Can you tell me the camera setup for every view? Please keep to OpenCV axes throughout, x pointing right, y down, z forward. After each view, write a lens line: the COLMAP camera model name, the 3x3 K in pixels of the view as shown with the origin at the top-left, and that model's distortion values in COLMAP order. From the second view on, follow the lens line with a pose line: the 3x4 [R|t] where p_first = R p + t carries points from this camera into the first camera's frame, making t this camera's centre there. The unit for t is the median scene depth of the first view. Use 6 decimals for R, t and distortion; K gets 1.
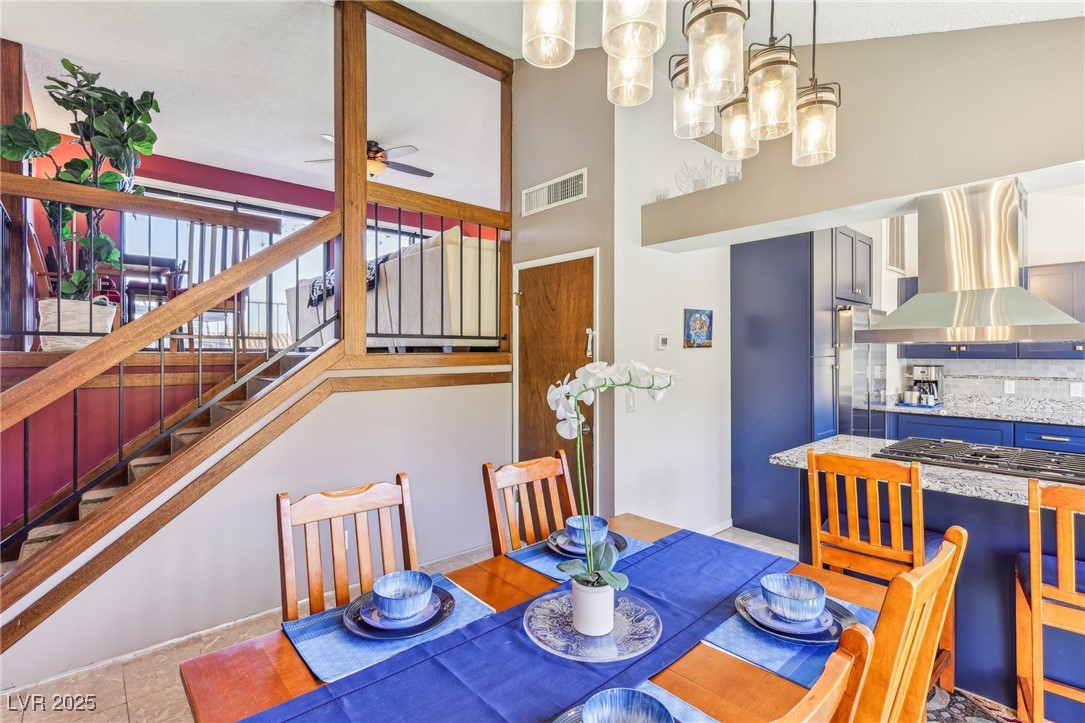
lens RADIAL K [[511.2, 0, 539.0], [0, 511.2, 359.0], [0, 0, 1]] dist [-0.001039, 0.002146]
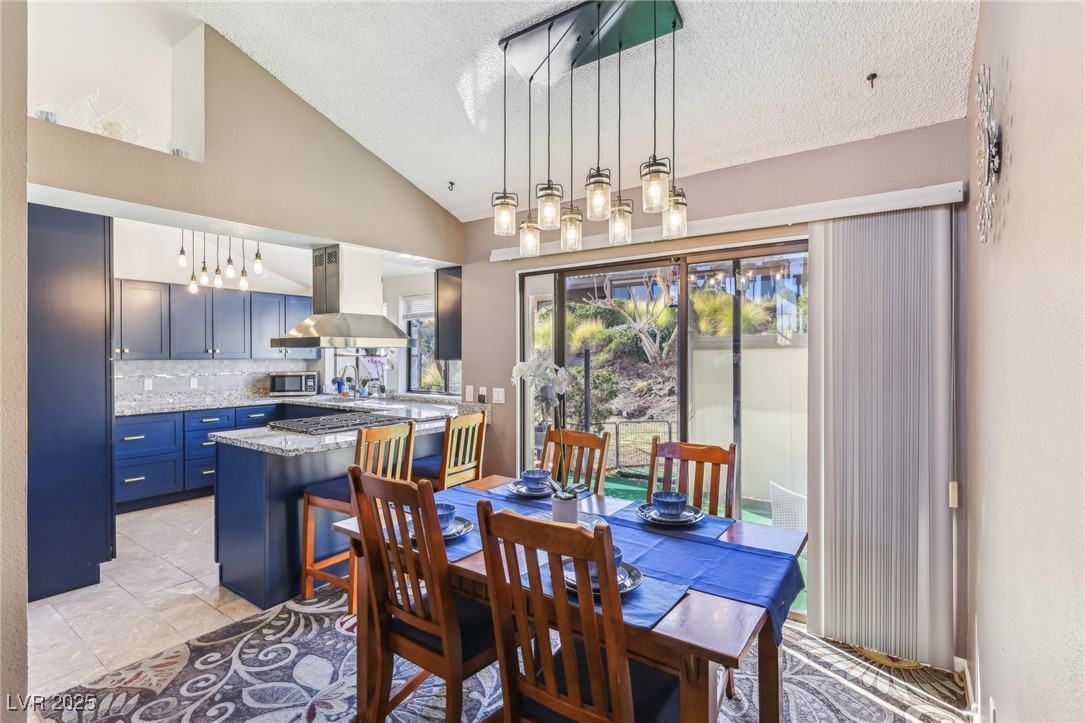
lens RADIAL K [[511.2, 0, 538.8], [0, 511.2, 359.4], [0, 0, 1]] dist [-0.001039, 0.002146]
pose [[-0.210342, -0.007793, 0.977597, -0.369685], [0.012485, 0.999865, 0.010657, -0.002075], [-0.977548, 0.014446, -0.210217, 0.383884]]
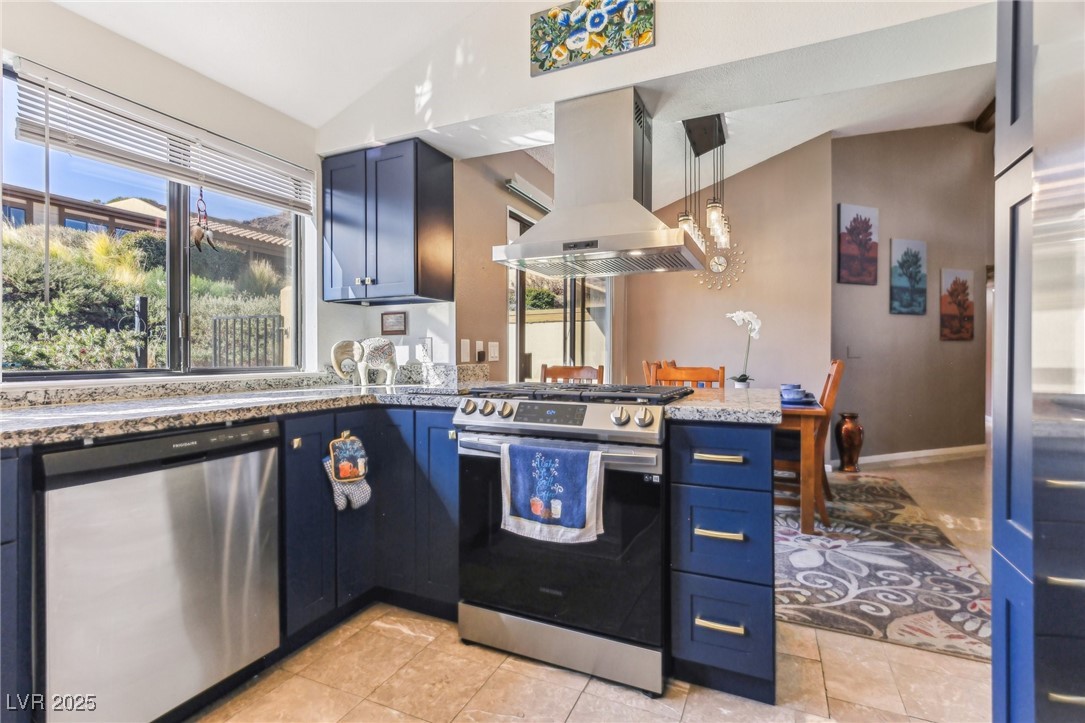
lens RADIAL K [[511.2, 0, 543.5], [0, 511.2, 354.3], [0, 0, 1]] dist [-0.001039, 0.002146]
pose [[-0.918124, 0.001970, -0.396289, 0.660450], [-0.003171, 0.999919, 0.012318, 0.059789], [0.396282, 0.012566, -0.918043, 0.910859]]
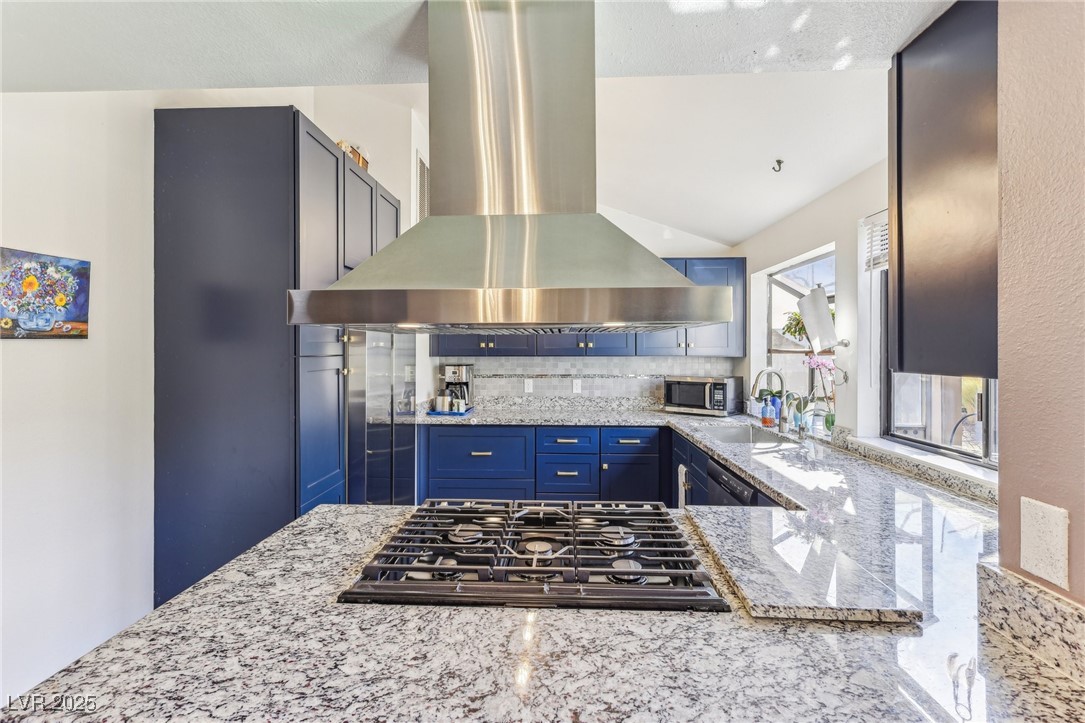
lens RADIAL K [[511.2, 0, 539.6], [0, 511.2, 351.9], [0, 0, 1]] dist [-0.001039, 0.002146]
pose [[0.701257, -0.003442, 0.712901, 0.255699], [0.008838, 0.999953, -0.003865, -0.004000], [-0.712854, 0.009011, 0.701254, 0.316843]]
